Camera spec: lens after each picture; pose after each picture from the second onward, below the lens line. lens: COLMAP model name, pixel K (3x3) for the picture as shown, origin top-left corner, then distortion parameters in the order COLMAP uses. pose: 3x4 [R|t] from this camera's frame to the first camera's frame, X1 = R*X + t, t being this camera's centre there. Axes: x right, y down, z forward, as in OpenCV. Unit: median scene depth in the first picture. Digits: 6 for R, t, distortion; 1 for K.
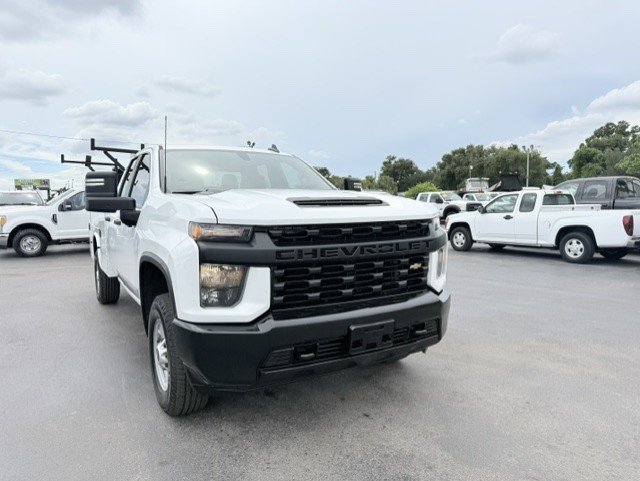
lens RADIAL K [[465.7, 0, 320.0], [0, 465.7, 240.5], [0, 0, 1]] dist [0.083515, -0.112949]
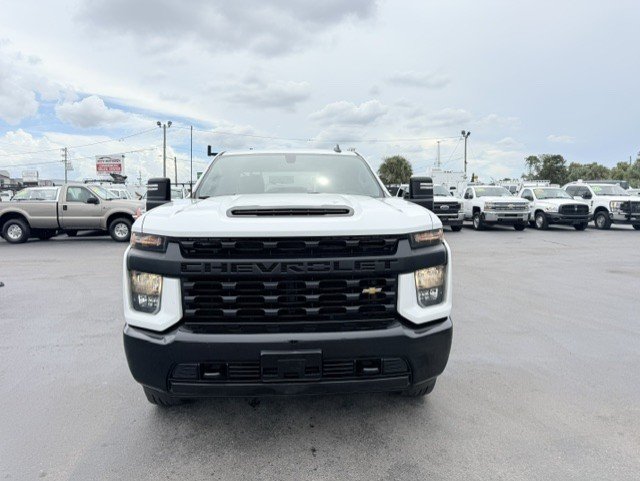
lens RADIAL K [[465.7, 0, 320.0], [0, 465.7, 240.5], [0, 0, 1]] dist [0.083515, -0.112949]
pose [[0.879989, 0.051224, -0.472223, 0.527935], [-0.042816, 0.998675, 0.028543, -0.054828], [0.473060, -0.004899, 0.881017, 0.228335]]
